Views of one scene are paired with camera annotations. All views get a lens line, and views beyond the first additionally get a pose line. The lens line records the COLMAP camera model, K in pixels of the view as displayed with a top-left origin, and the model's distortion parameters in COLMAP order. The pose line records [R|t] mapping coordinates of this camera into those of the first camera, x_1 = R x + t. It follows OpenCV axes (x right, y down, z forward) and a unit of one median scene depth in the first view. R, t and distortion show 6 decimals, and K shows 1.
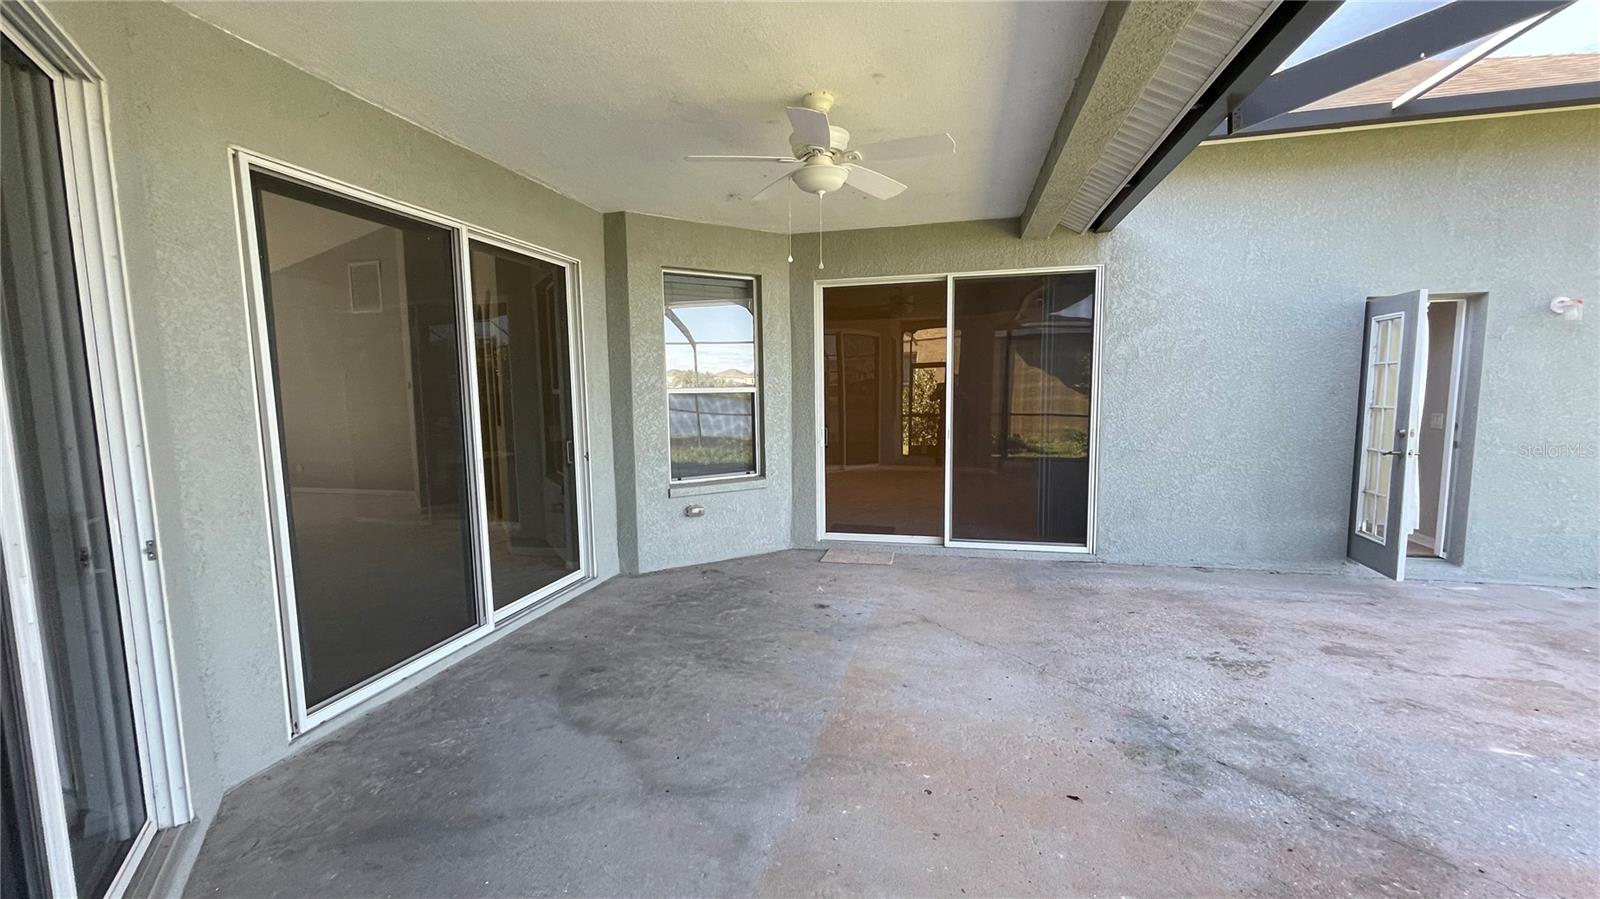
lens RADIAL K [[642.7, 0, 793.8], [0, 642.7, 454.0], [0, 0, 1]] dist [0.000050, -0.001015]
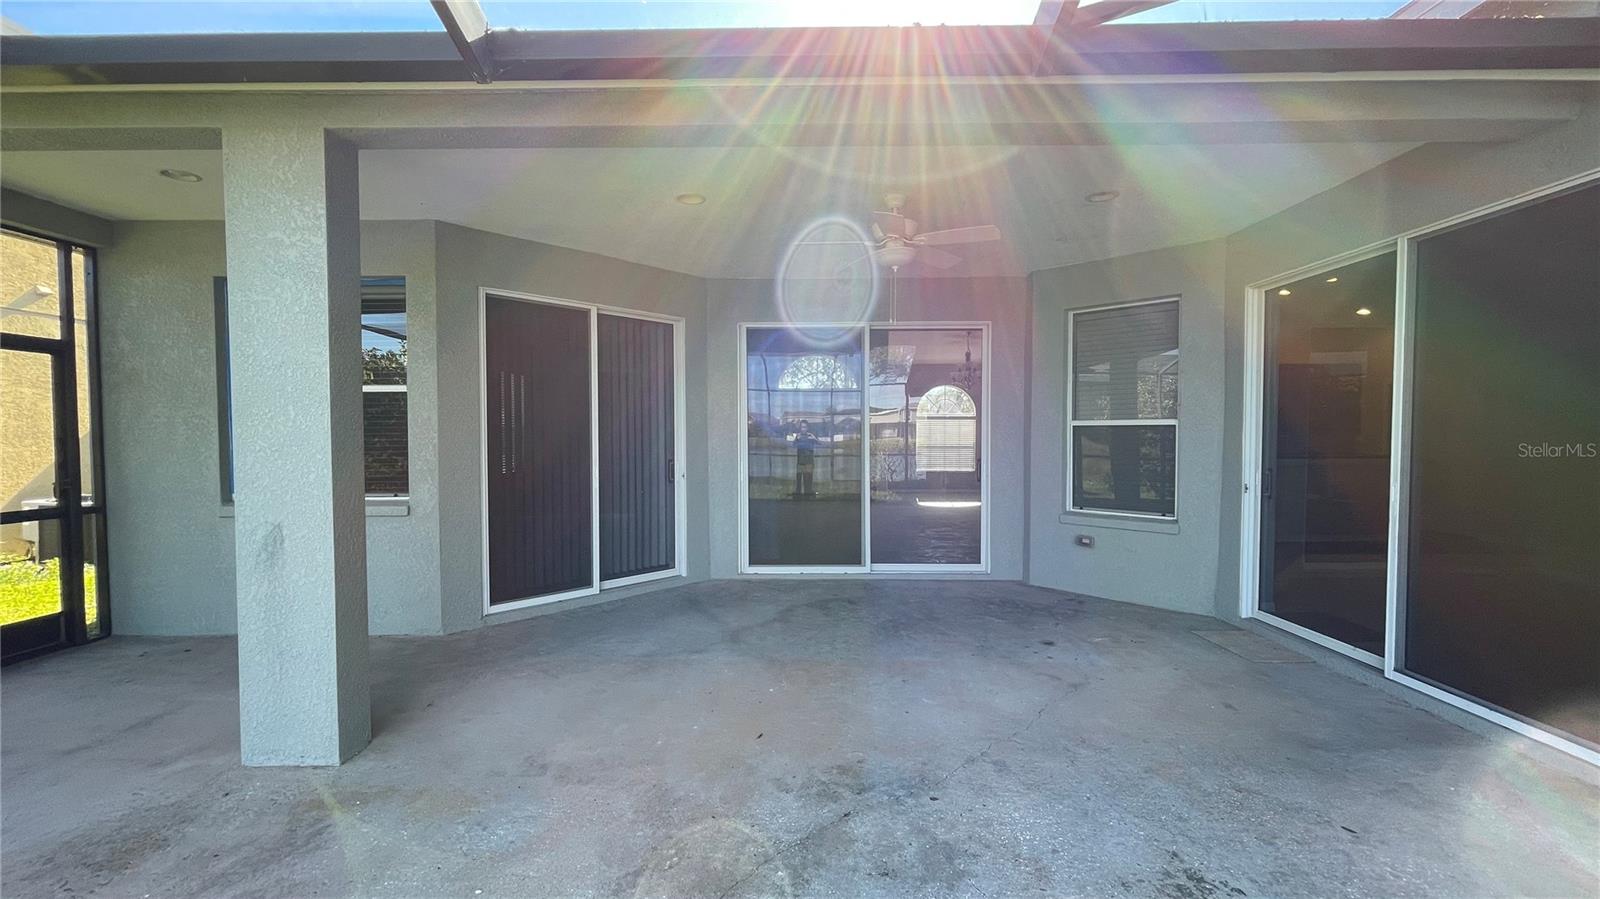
lens RADIAL K [[642.7, 0, 807.8], [0, 642.7, 449.0], [0, 0, 1]] dist [0.000050, -0.001015]
pose [[0.233252, 0.034508, -0.971804, 0.966426], [-0.104560, 0.994466, 0.010216, -0.027790], [0.966779, 0.099228, 0.235569, 0.426198]]
